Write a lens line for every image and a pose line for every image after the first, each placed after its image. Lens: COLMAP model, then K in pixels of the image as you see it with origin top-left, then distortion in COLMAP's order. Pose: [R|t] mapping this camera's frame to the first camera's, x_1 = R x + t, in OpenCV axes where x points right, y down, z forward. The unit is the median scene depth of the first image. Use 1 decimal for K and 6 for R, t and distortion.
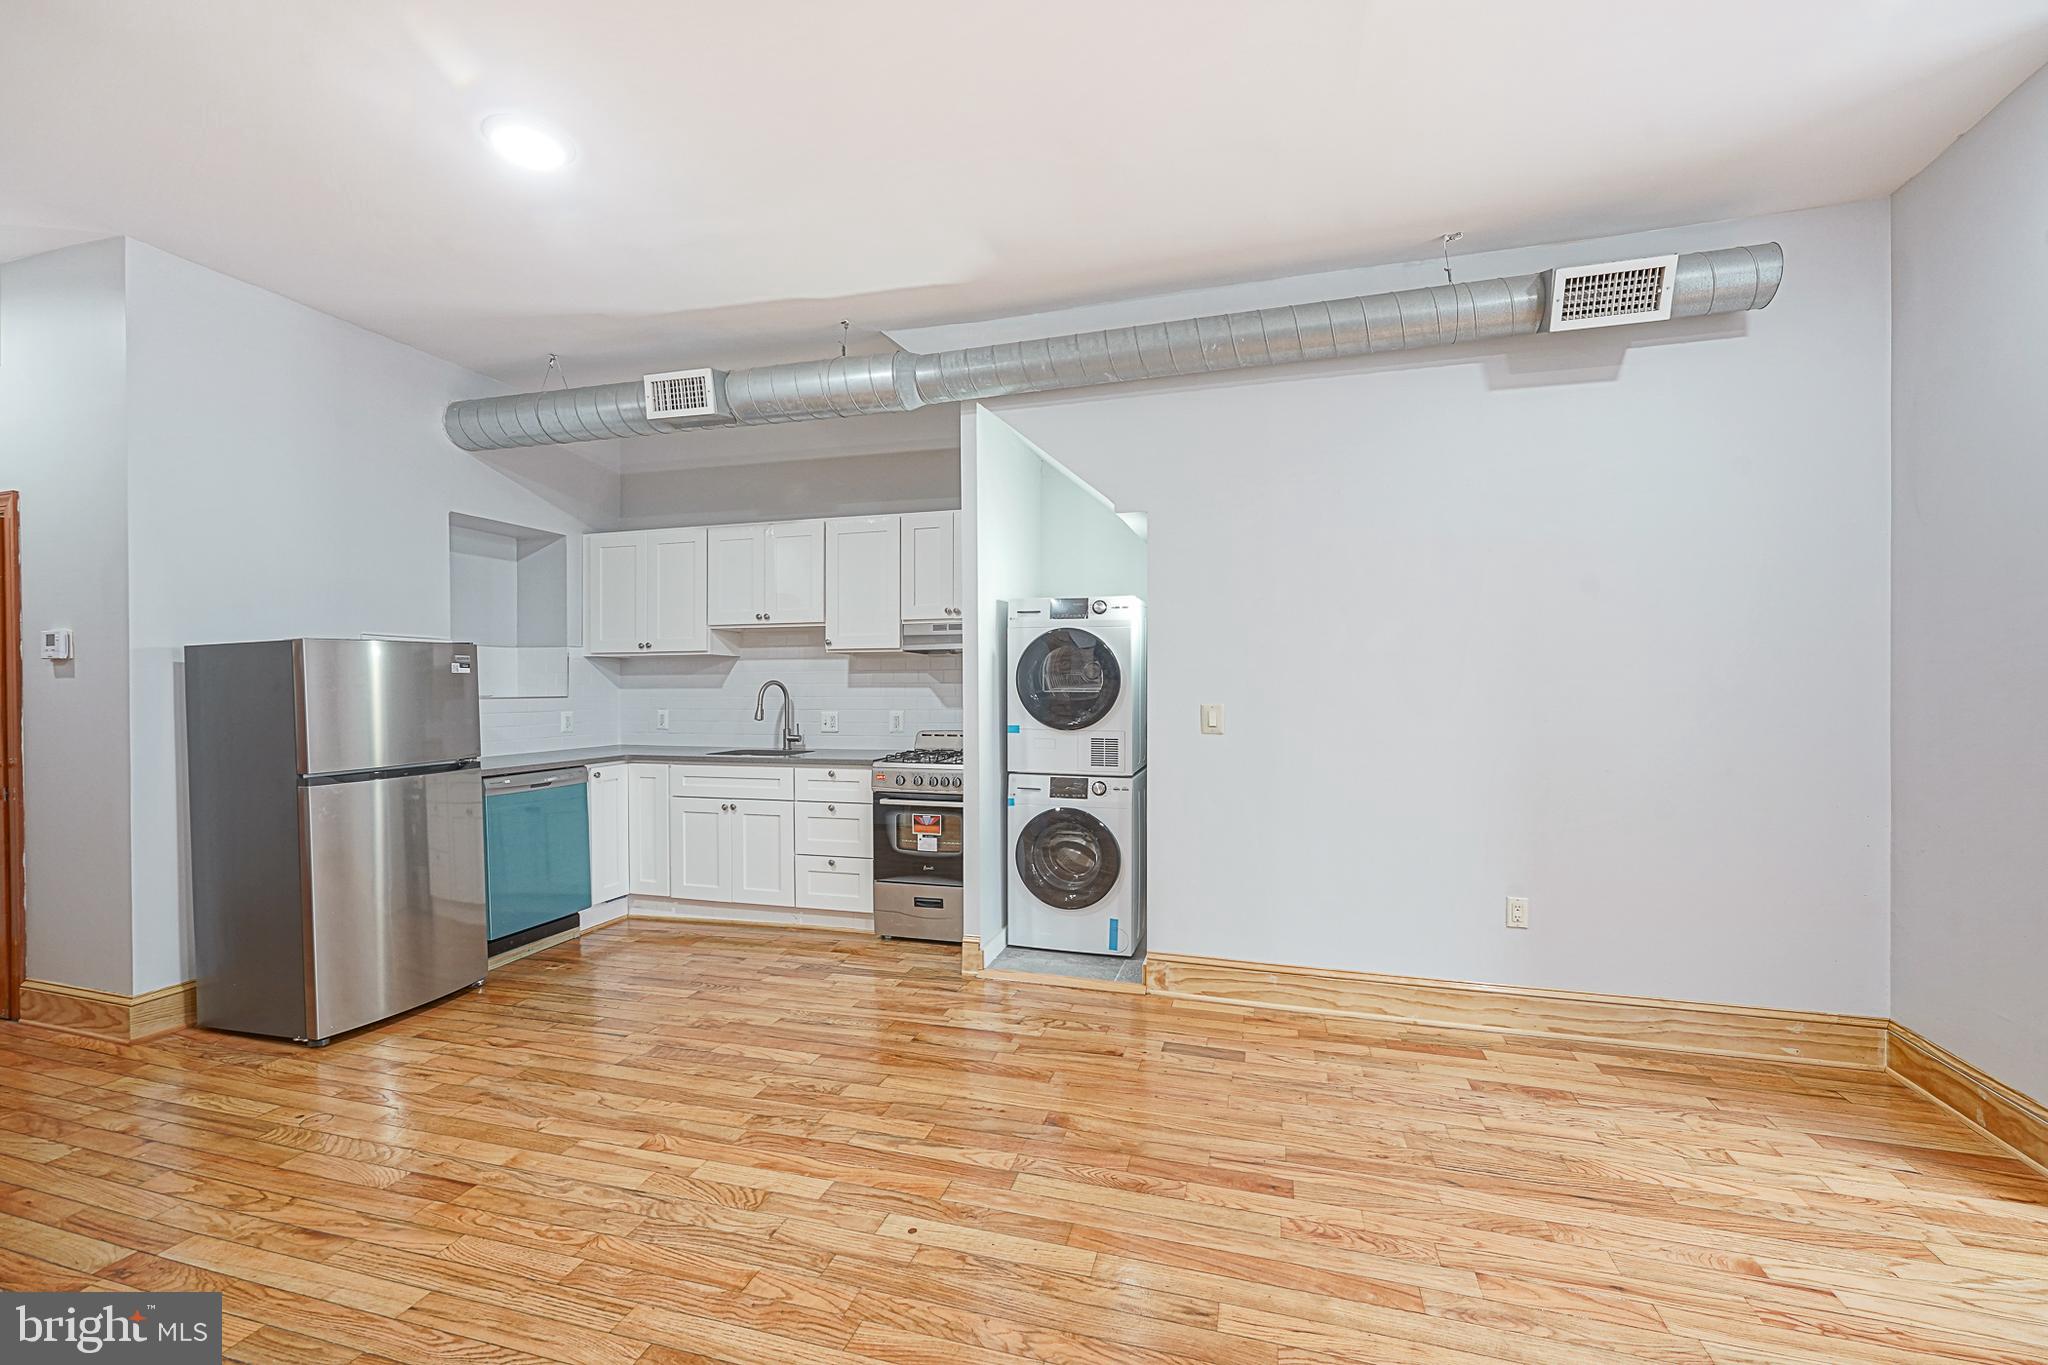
lens RADIAL K [[830.3, 0, 1037.5], [0, 830.3, 694.8], [0, 0, 1]] dist [-0.002625, -0.000088]
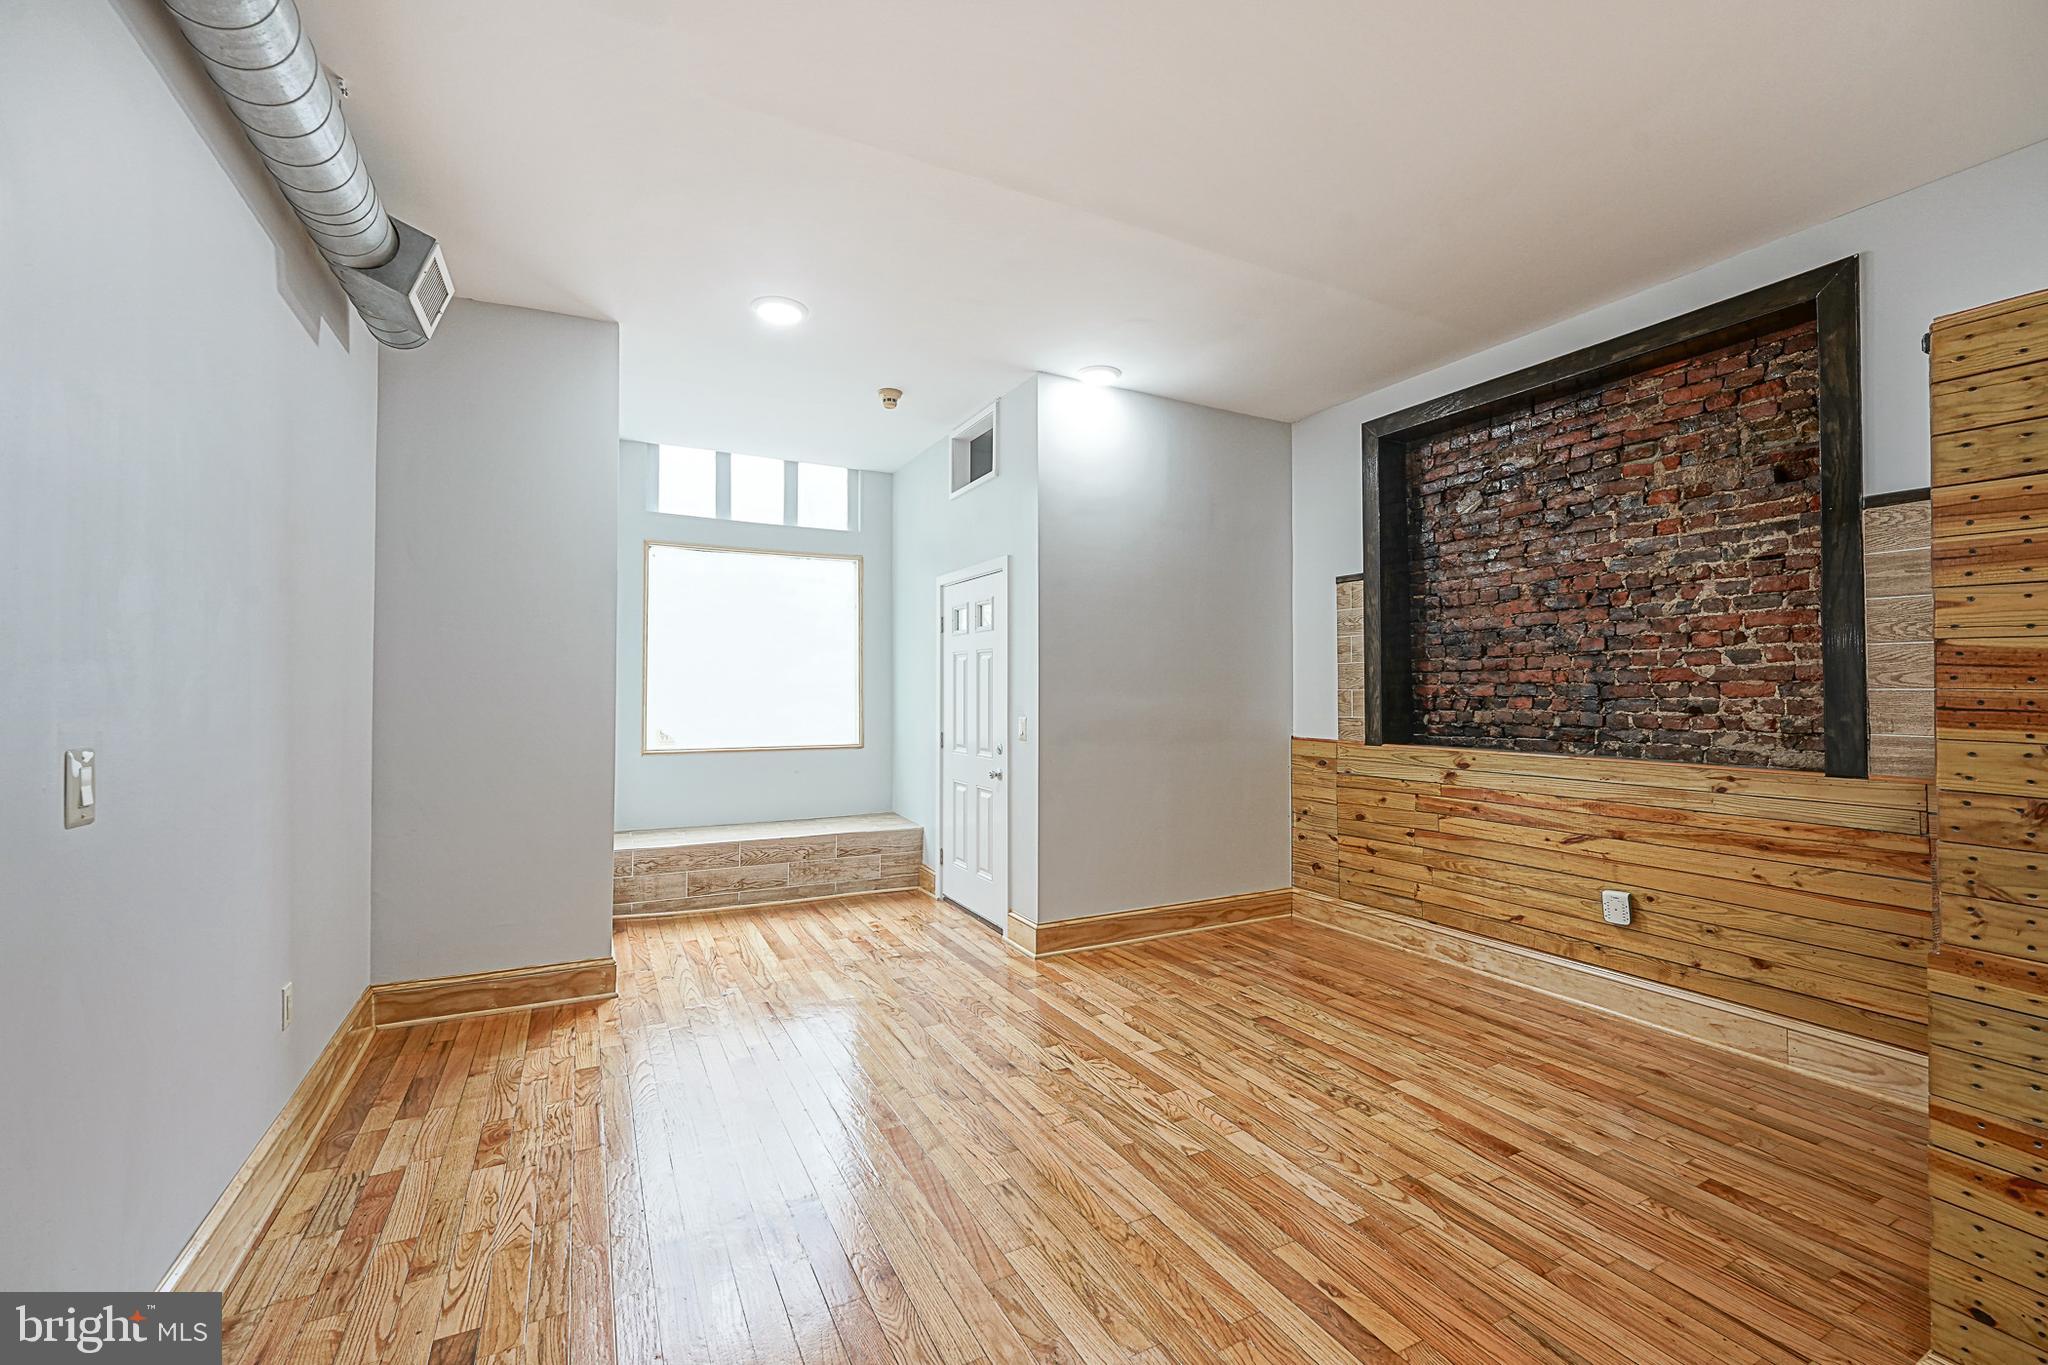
lens RADIAL K [[830.3, 0, 1031.6], [0, 830.3, 667.7], [0, 0, 1]] dist [-0.002625, -0.000088]
pose [[-0.681113, 0.022133, 0.731844, -0.333458], [0.005928, 0.999677, -0.024716, -0.013437], [-0.732155, -0.012496, -0.681024, 0.779236]]
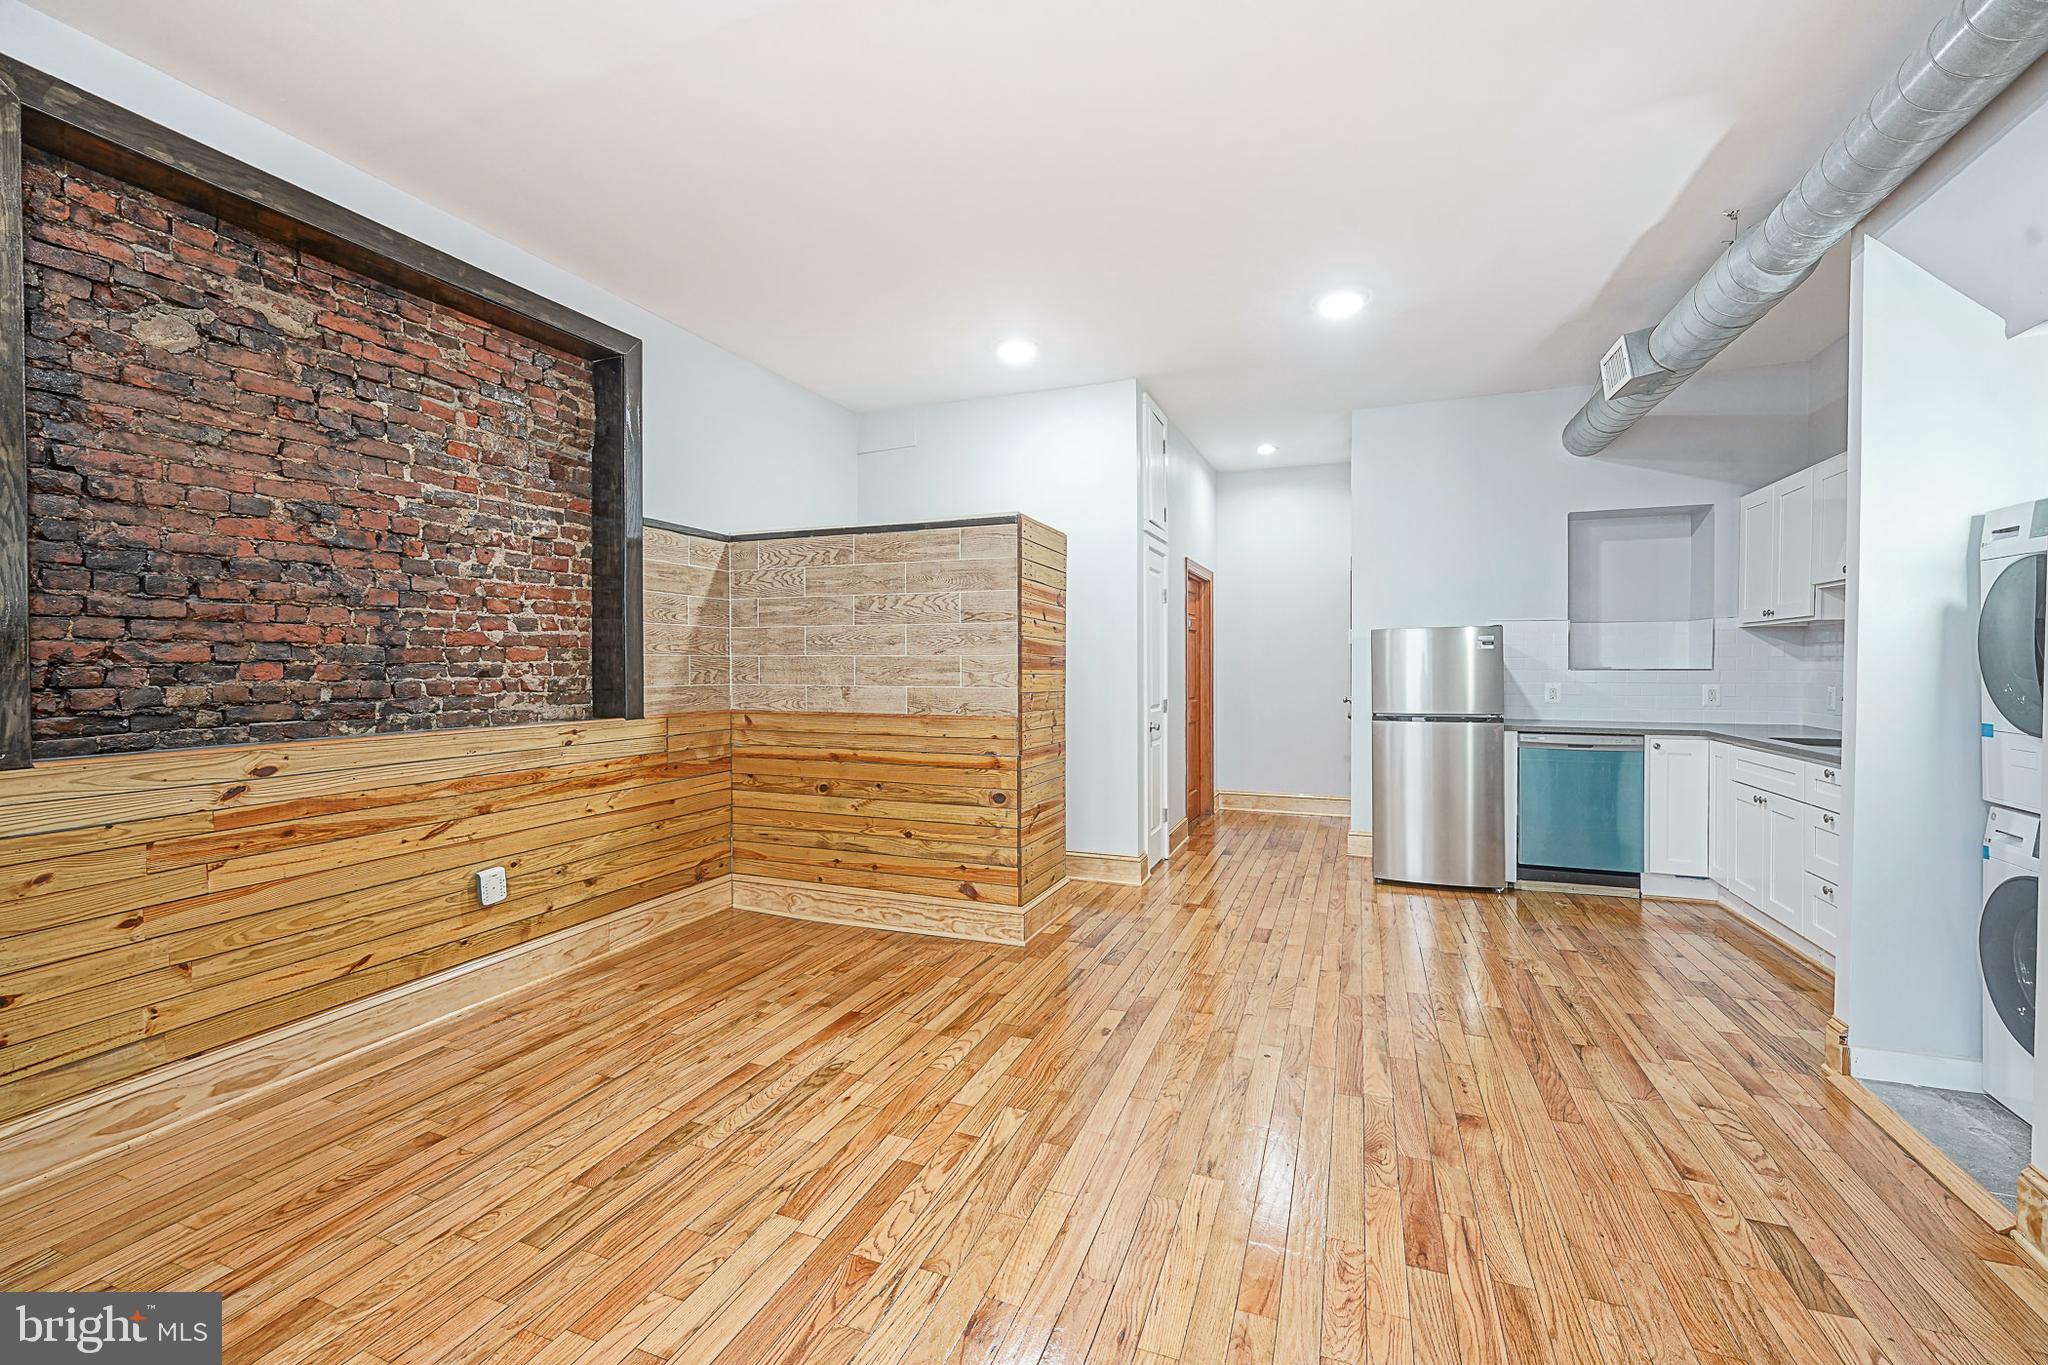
lens RADIAL K [[844.8, 0, 1028.2], [0, 844.8, 670.9], [0, 0, 1]] dist [-0.008873, 0.001376]
pose [[-0.110334, 0.010410, -0.993840, 0.613793], [-0.005312, 0.999925, 0.011064, -0.003387], [0.993880, 0.006500, -0.110271, 0.363253]]
